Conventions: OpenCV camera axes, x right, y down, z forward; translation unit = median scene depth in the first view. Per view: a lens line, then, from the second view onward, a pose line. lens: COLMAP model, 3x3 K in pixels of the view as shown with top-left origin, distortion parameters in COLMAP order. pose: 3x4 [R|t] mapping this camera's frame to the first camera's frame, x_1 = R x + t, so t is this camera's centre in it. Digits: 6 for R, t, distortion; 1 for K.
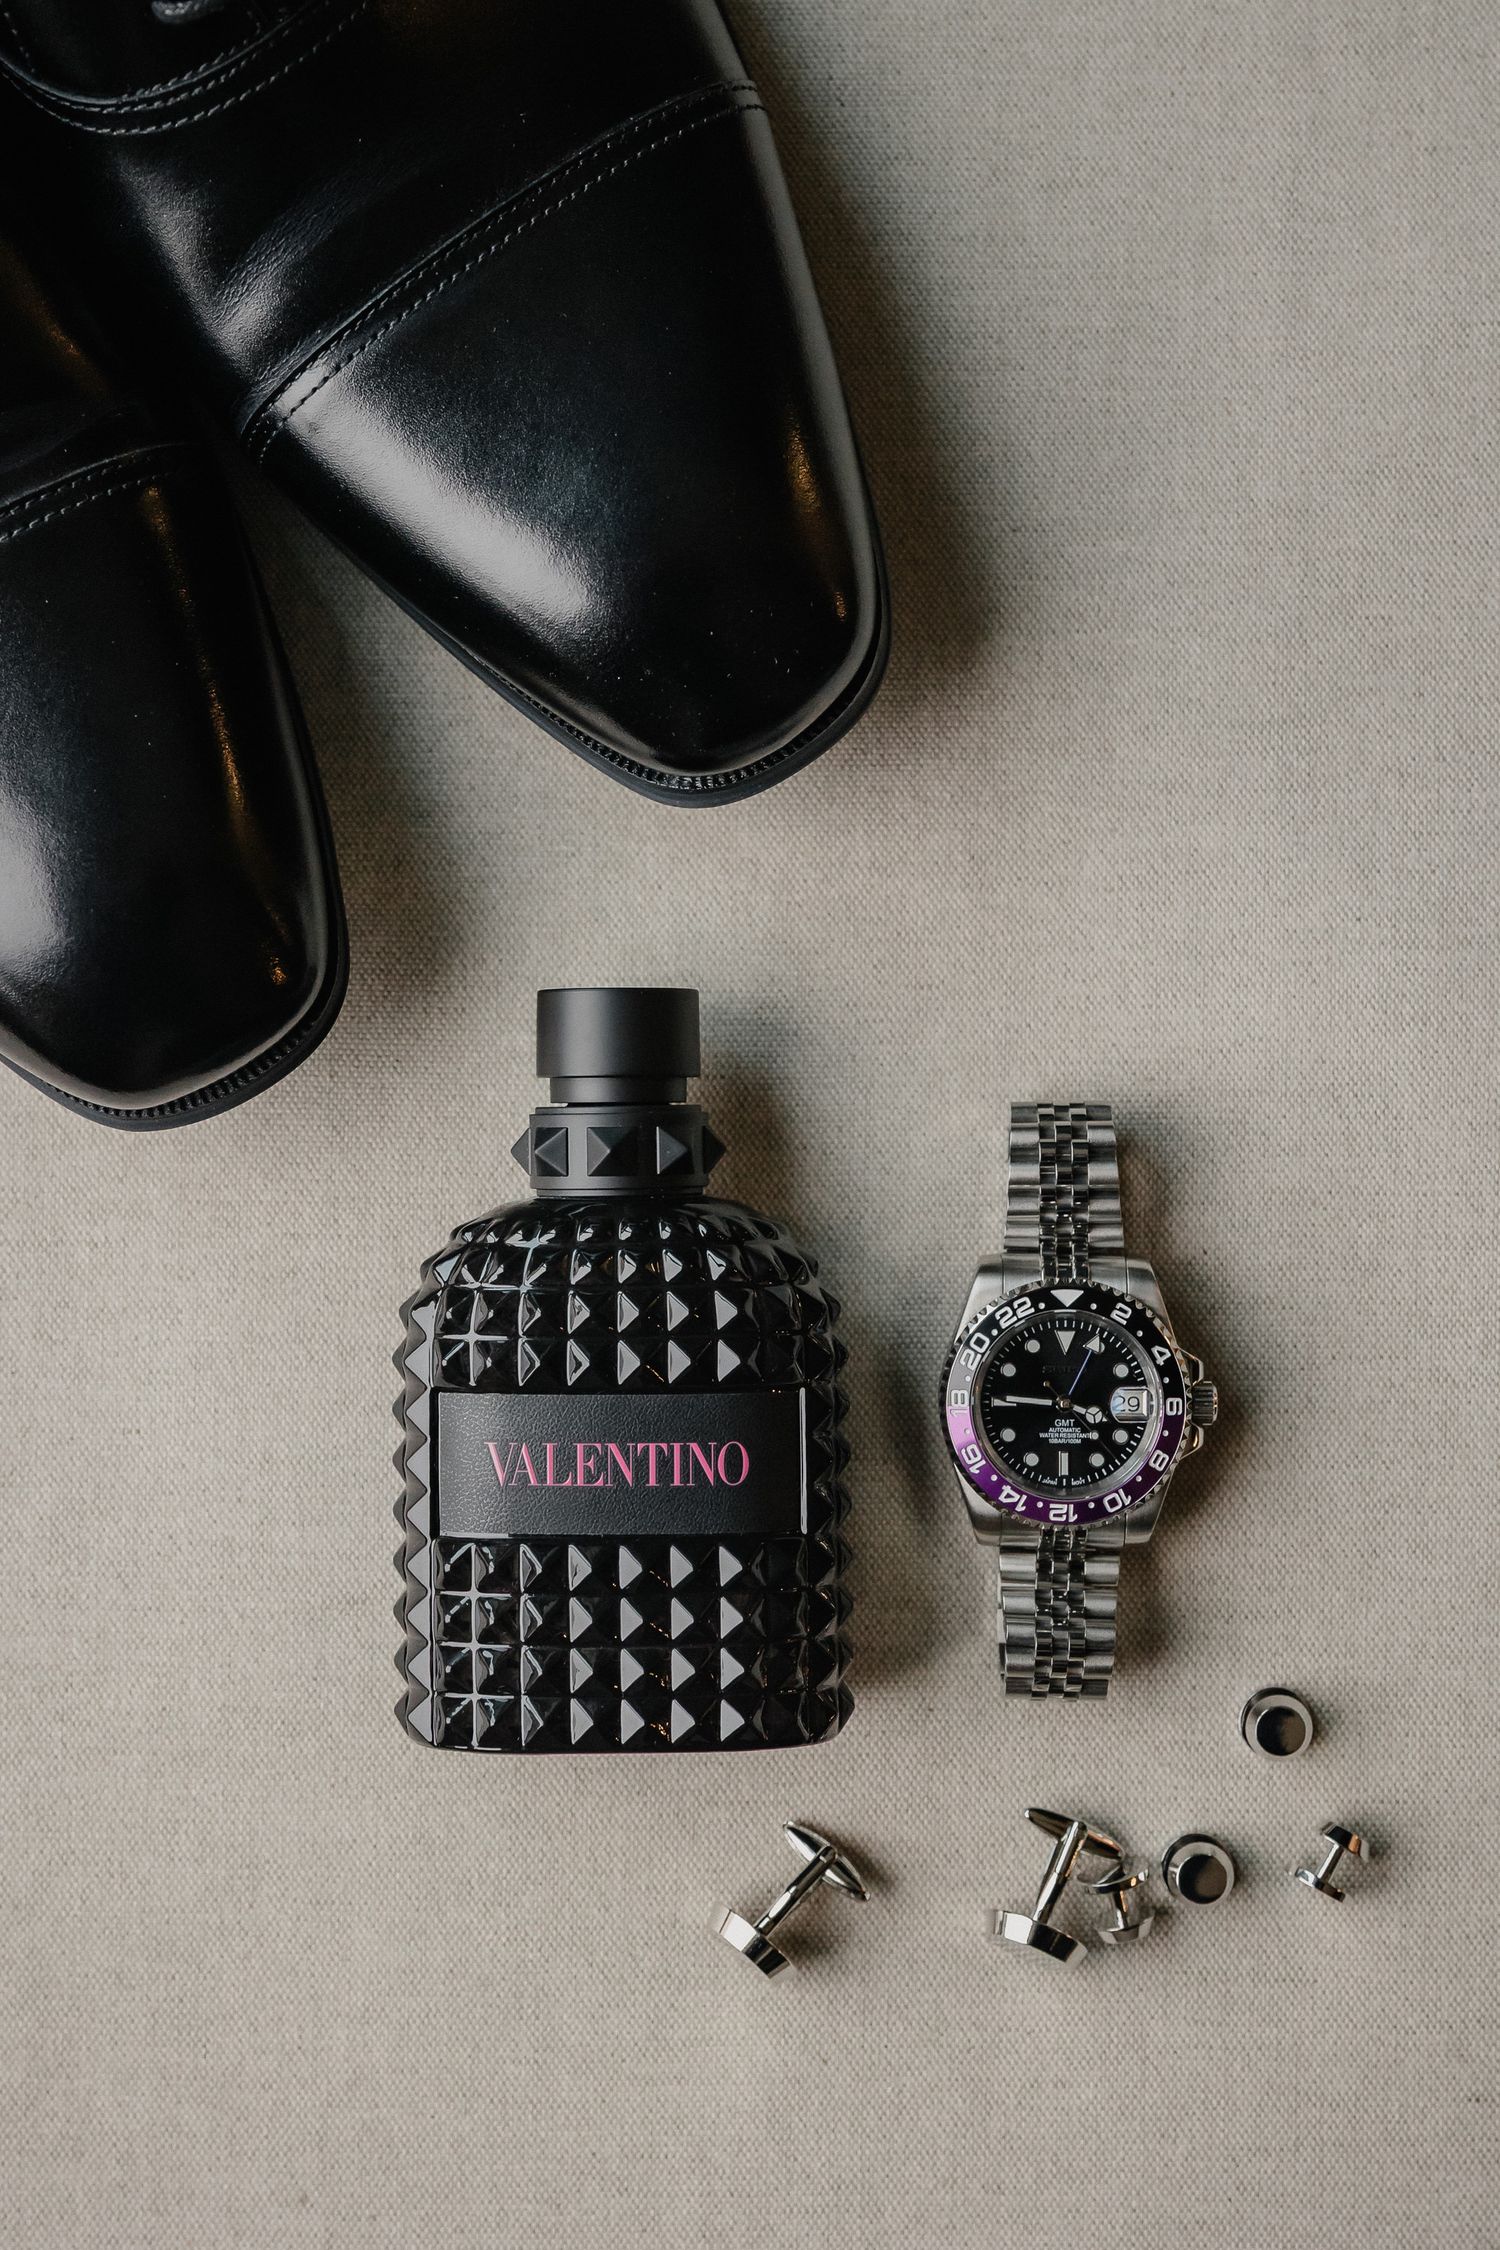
lens RADIAL K [[3219.5, 0, 750.0], [0, 3219.5, 1125.0], [0, 0, 1]] dist [-0.026440, 0.980140]
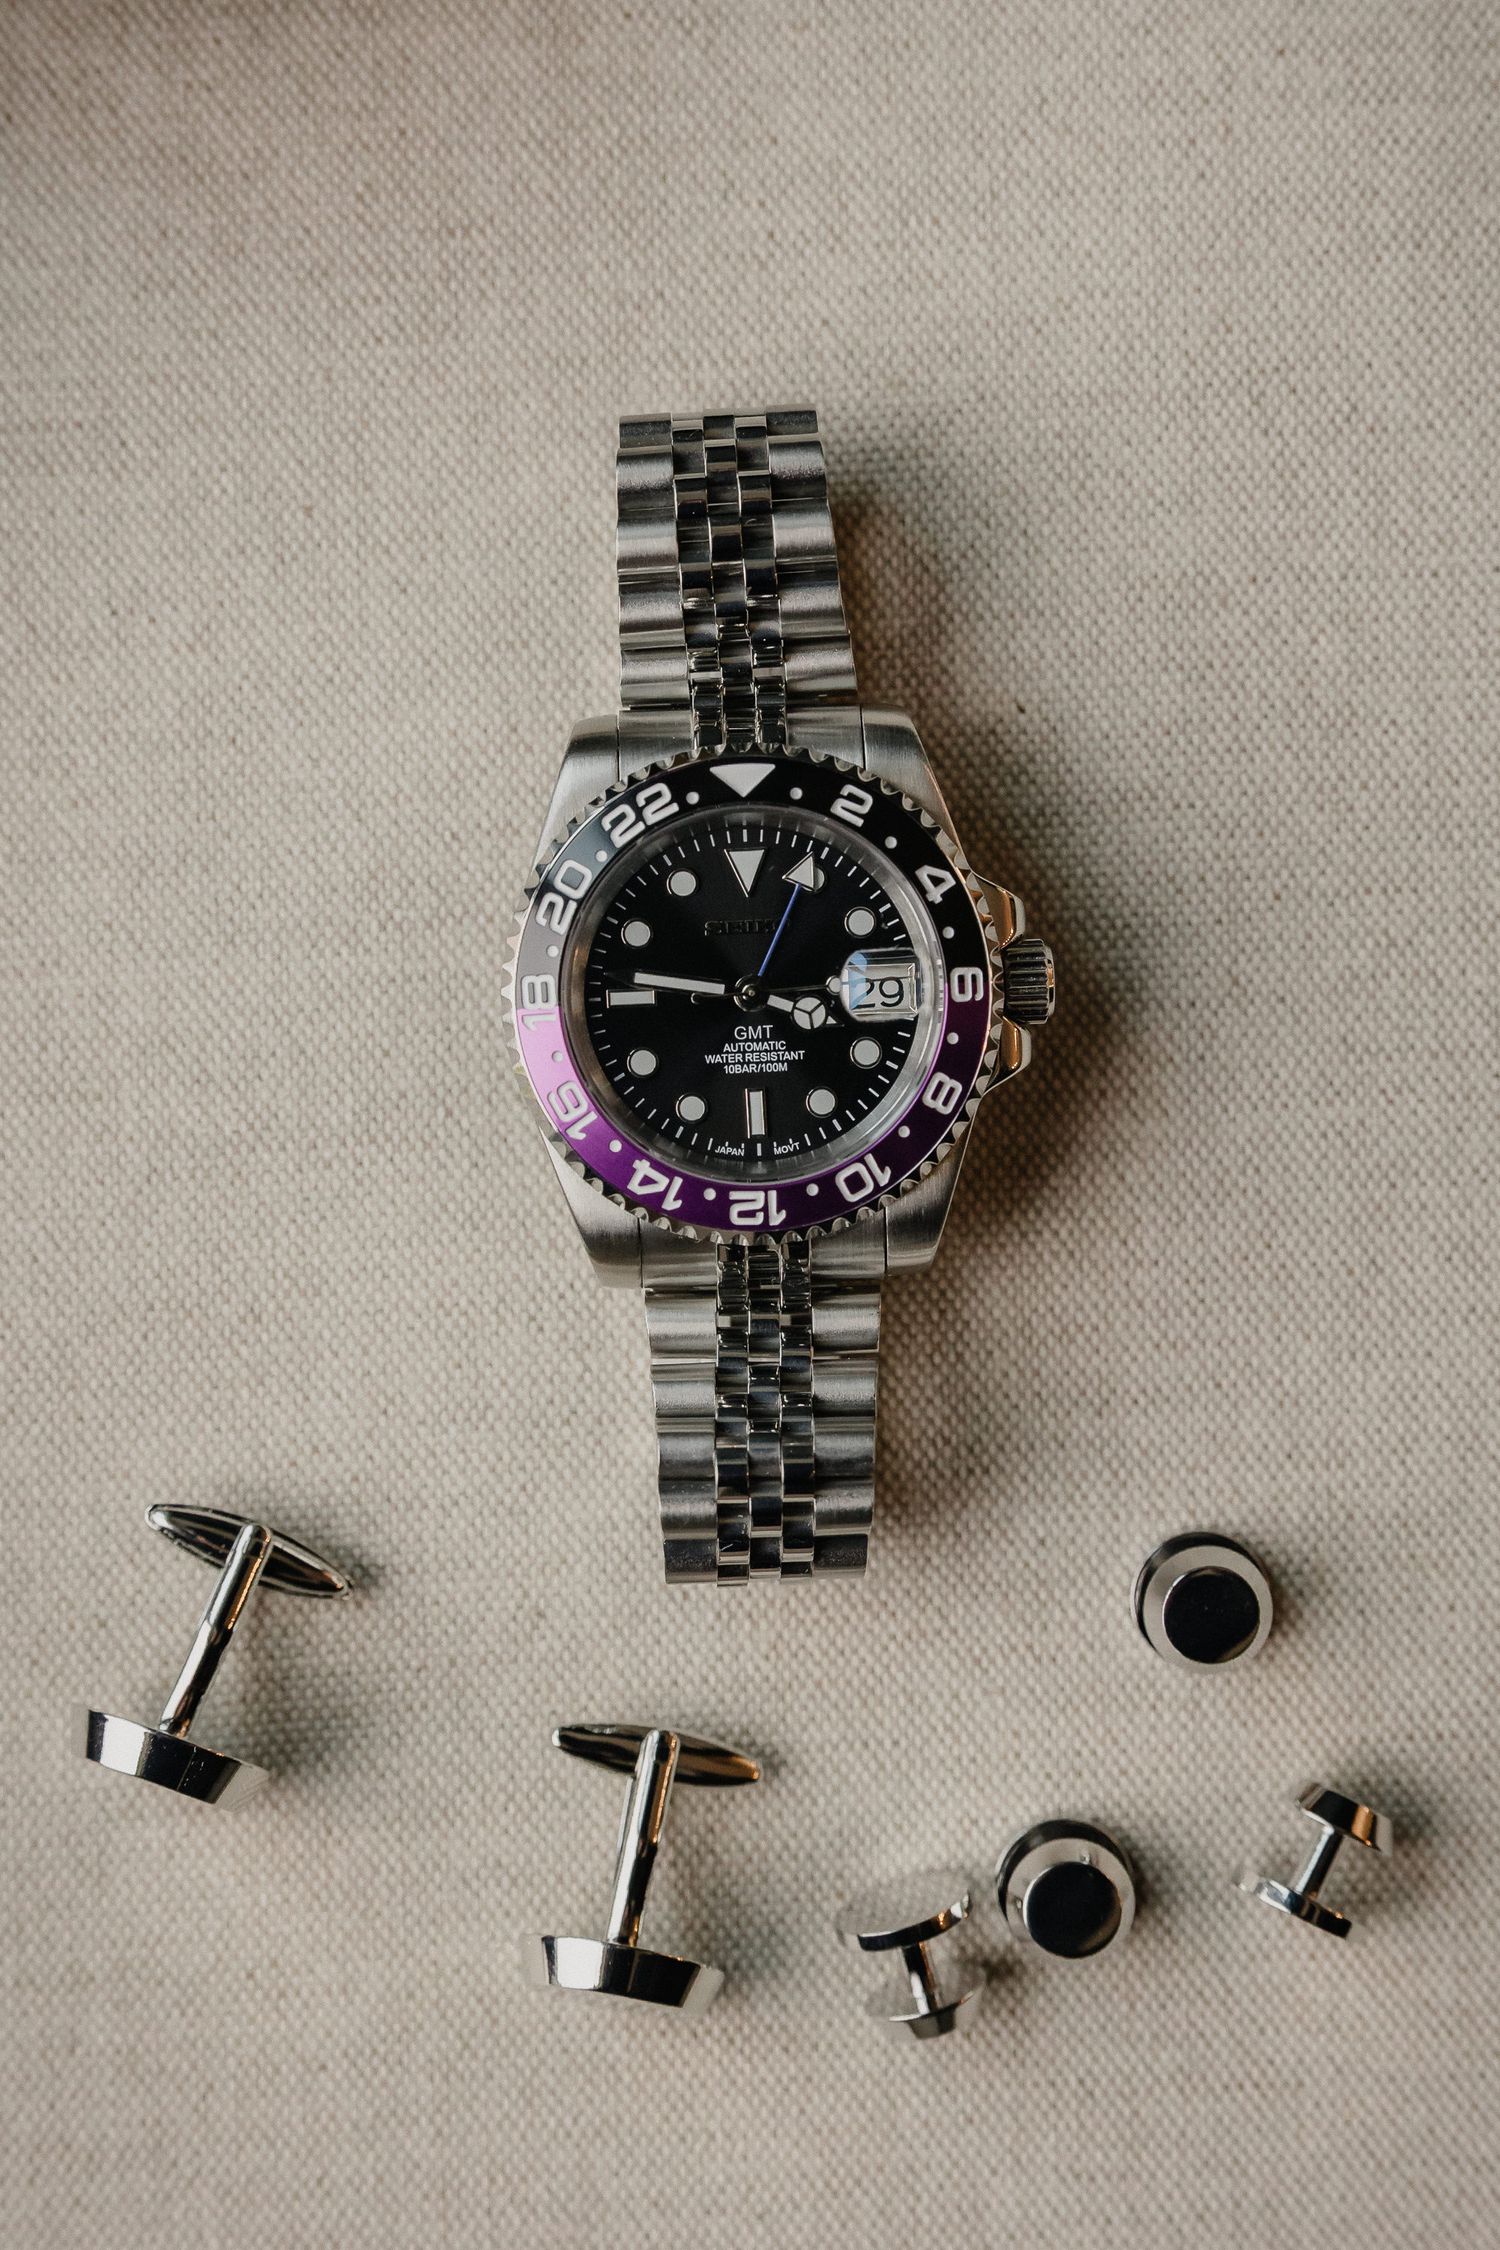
lens RADIAL K [[3088.9, 0, 703.0], [0, 3088.9, 1115.3], [0, 0, 1]] dist [-0.007210, 0.041092]
pose [[0.998447, -0.055230, 0.007297, 0.085616], [0.055074, 0.998280, 0.020078, 0.095341], [-0.008394, -0.019645, 0.999772, 0.516952]]
